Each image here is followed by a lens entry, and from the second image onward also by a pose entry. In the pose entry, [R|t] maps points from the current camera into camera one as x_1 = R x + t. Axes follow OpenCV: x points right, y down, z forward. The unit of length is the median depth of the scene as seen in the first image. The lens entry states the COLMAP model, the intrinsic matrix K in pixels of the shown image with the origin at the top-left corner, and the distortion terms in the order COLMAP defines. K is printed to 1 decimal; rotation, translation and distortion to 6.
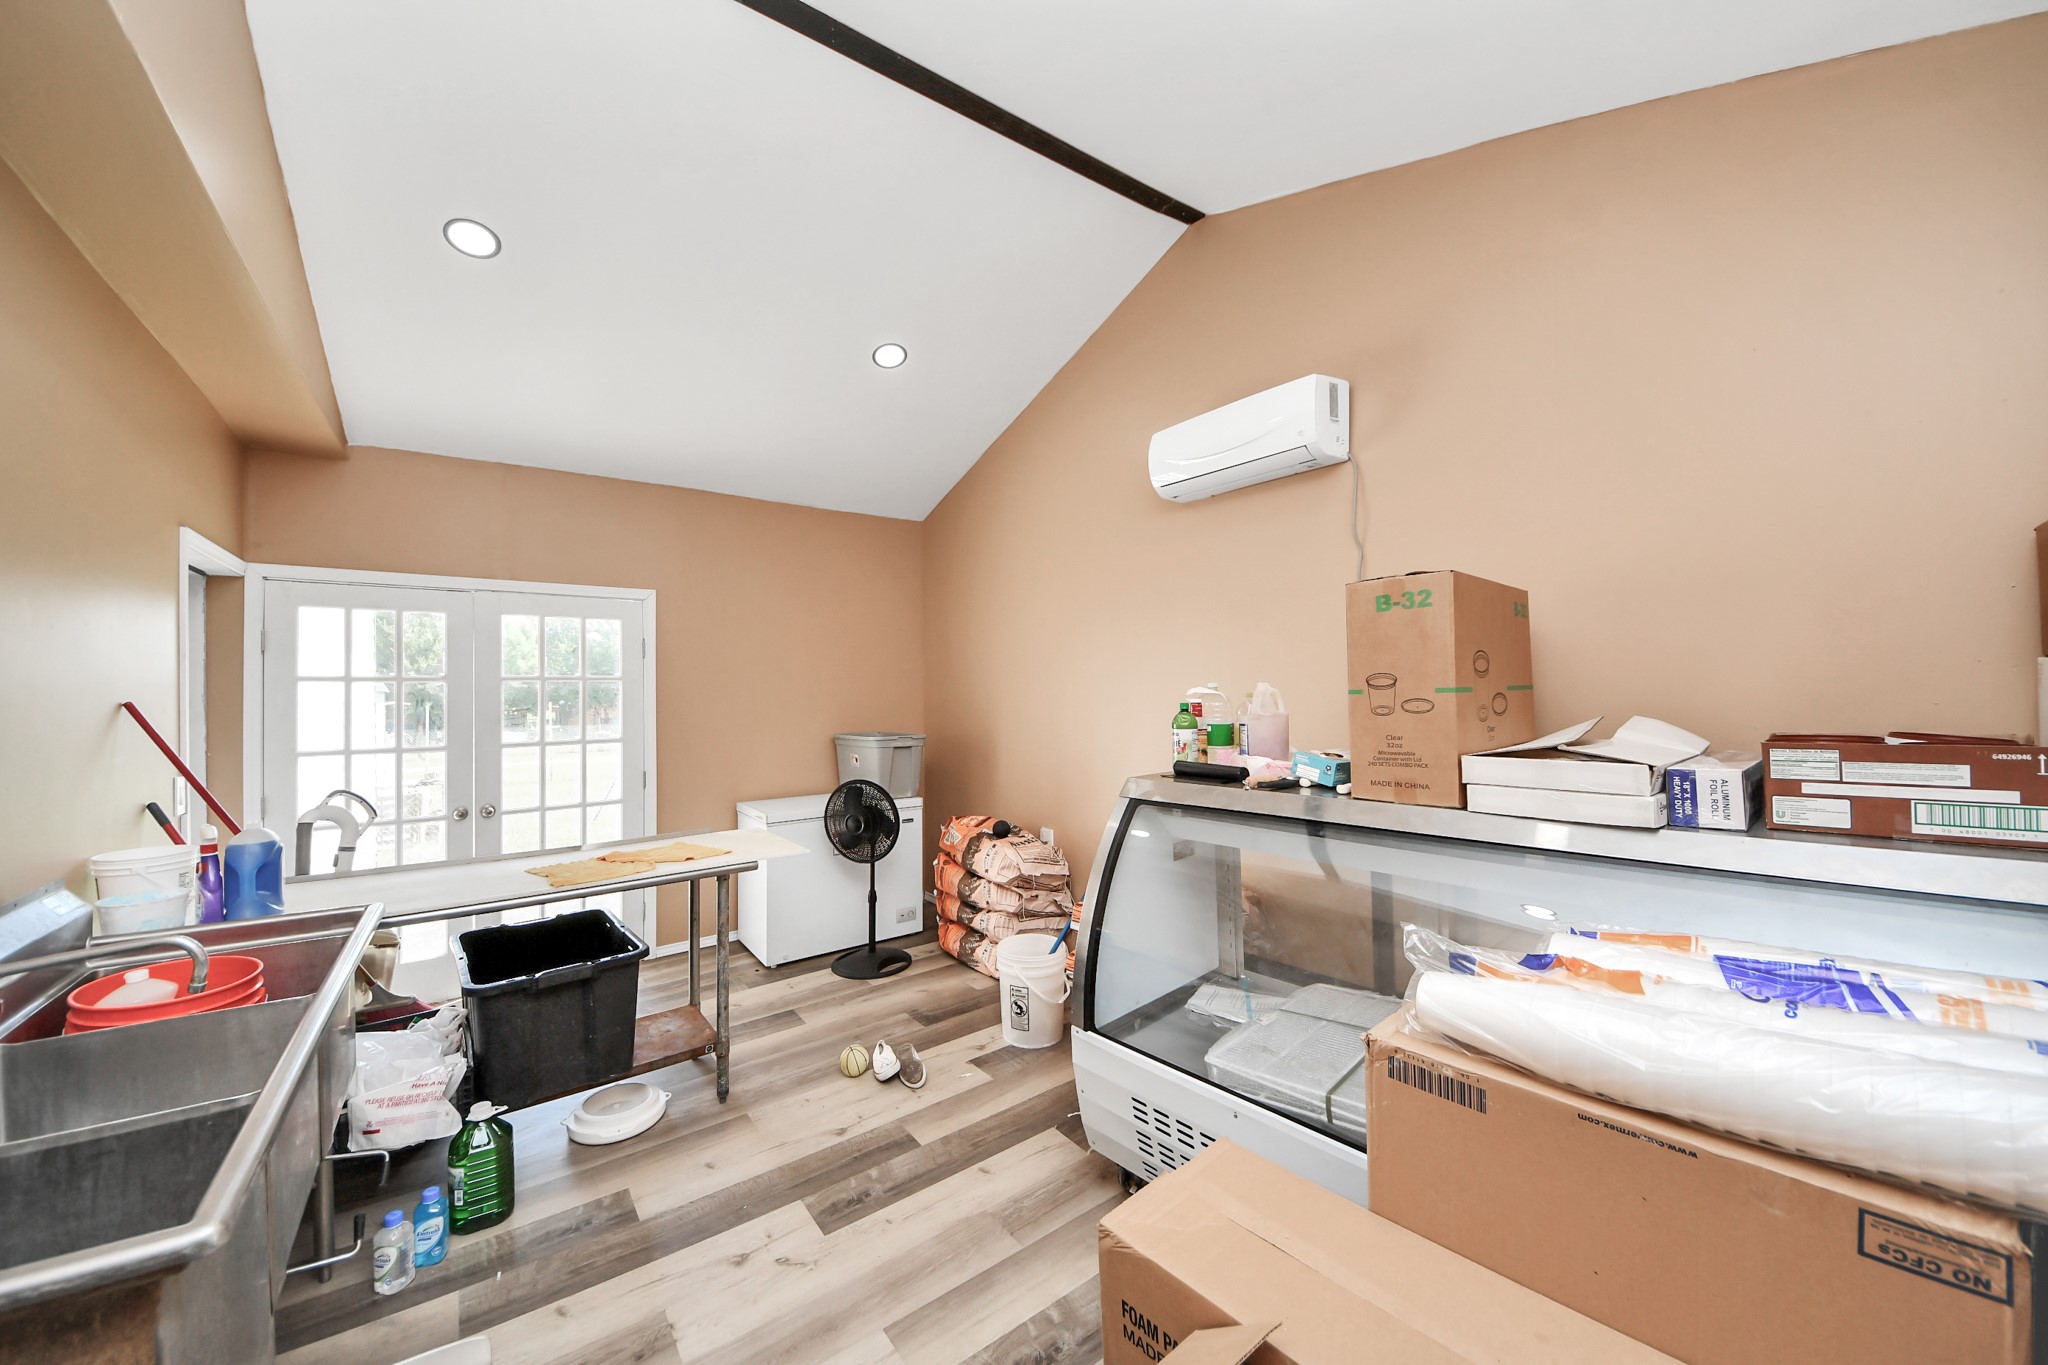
lens RADIAL K [[725.8, 0, 1016.3], [0, 725.8, 687.7], [0, 0, 1]] dist [0.001939, -0.008198]
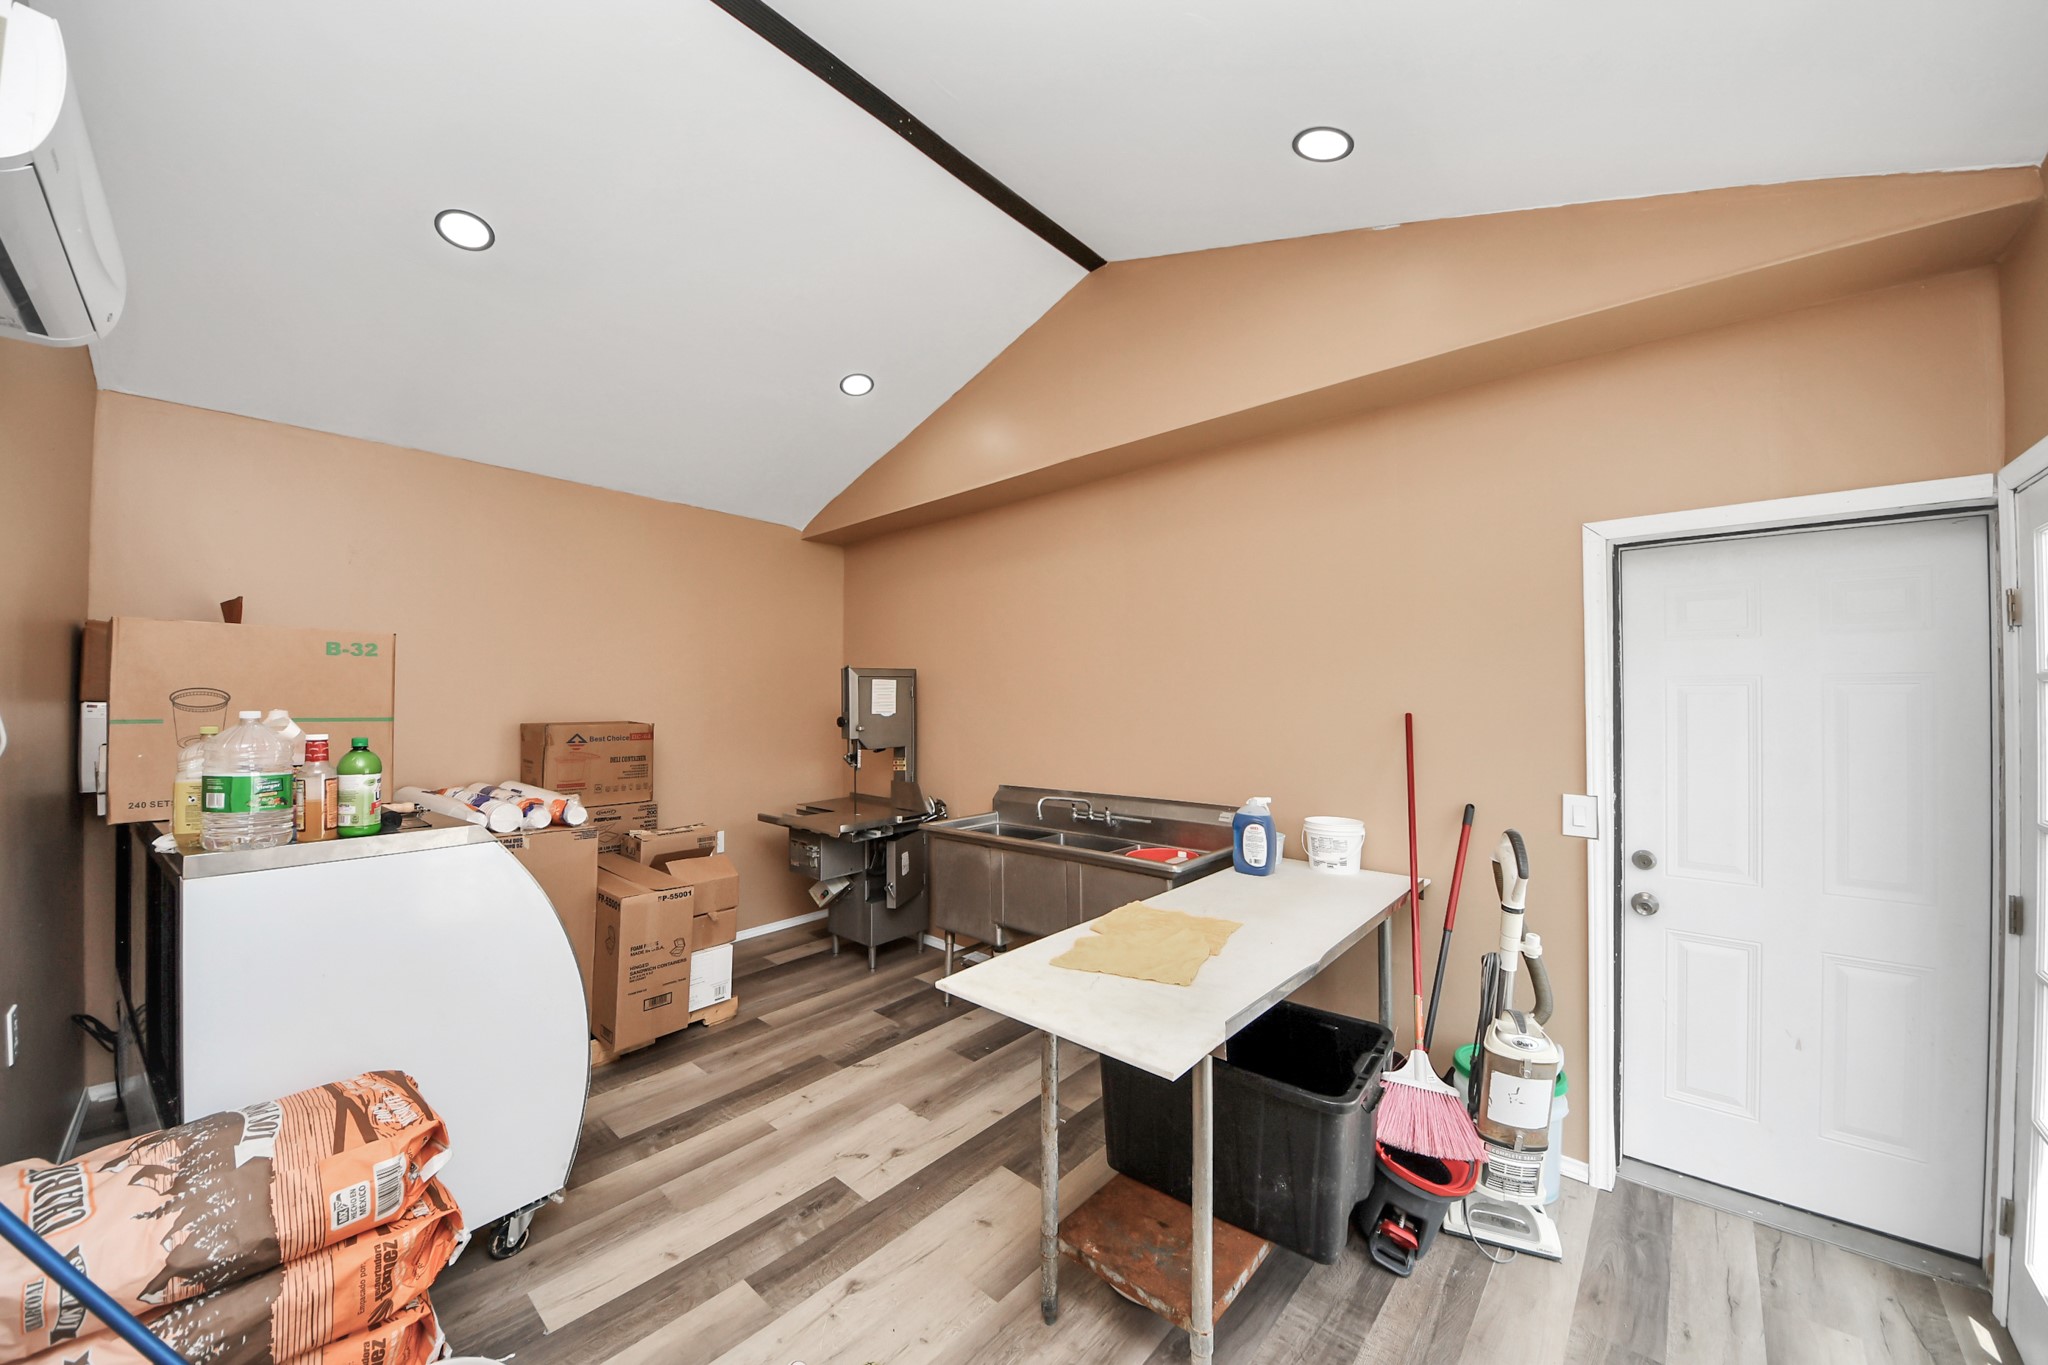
lens RADIAL K [[725.8, 0, 1016.3], [0, 725.8, 687.7], [0, 0, 1]] dist [0.001939, -0.008198]
pose [[-0.980626, 0.004770, -0.195830, -0.299818], [0.007498, 0.999885, -0.013189, -0.017536], [0.195744, -0.014402, -0.980549, 2.038805]]
